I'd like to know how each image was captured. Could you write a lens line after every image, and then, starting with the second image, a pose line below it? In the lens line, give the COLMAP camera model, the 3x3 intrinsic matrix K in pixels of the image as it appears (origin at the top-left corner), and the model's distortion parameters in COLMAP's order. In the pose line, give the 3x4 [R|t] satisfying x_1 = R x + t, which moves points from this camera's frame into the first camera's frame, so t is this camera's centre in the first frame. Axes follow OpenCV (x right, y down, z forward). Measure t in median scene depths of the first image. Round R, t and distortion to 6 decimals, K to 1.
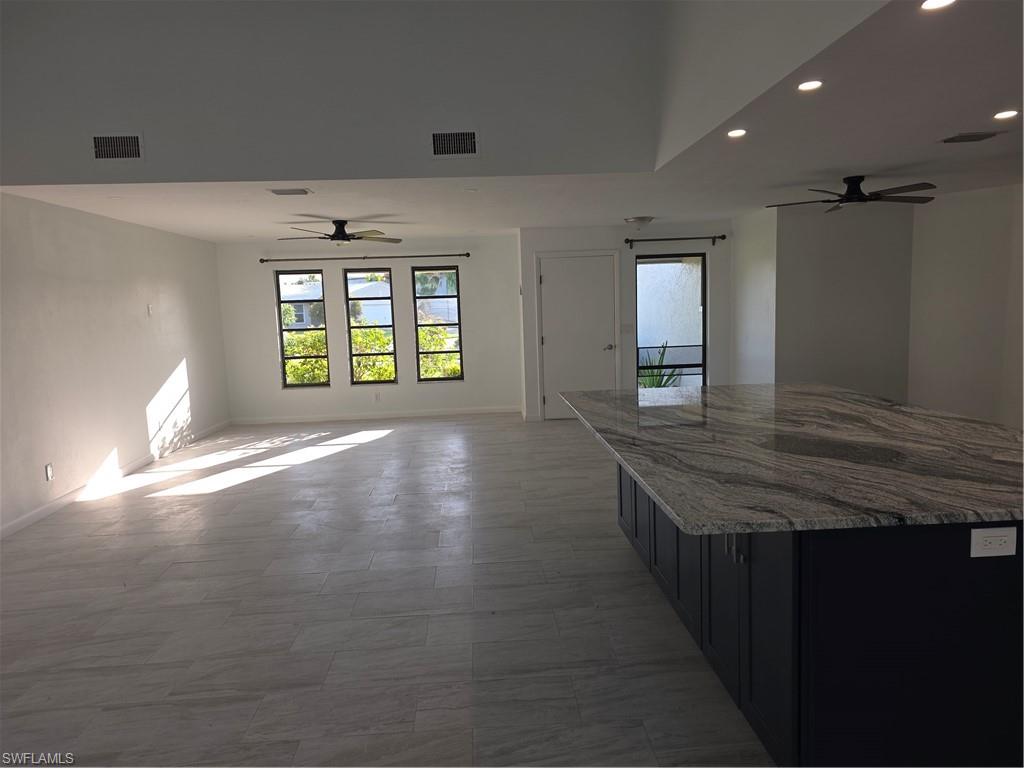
lens RADIAL K [[679.3, 0, 514.7], [0, 679.3, 387.0], [0, 0, 1]] dist [0.063061, -0.006129]
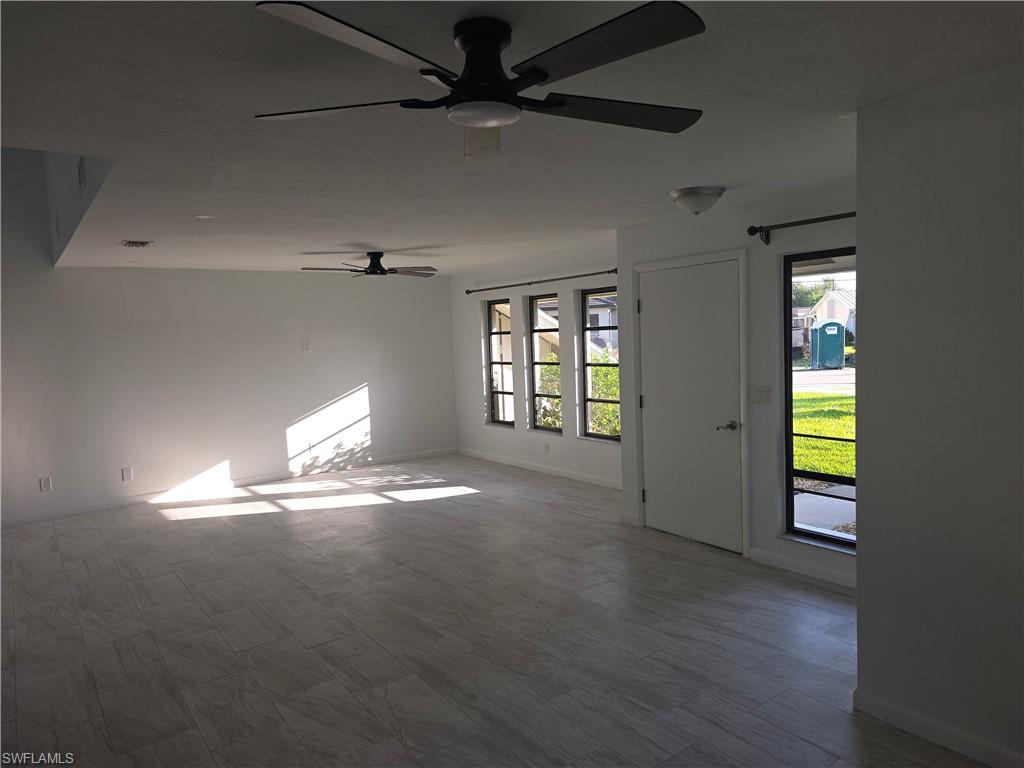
lens RADIAL K [[679.3, 0, 512.2], [0, 679.3, 378.5], [0, 0, 1]] dist [0.063061, -0.006129]
pose [[0.538425, 0.071061, -0.839672, 0.517914], [-0.085078, 0.995931, 0.029731, -0.100209], [0.838367, 0.055429, 0.542280, 0.563338]]
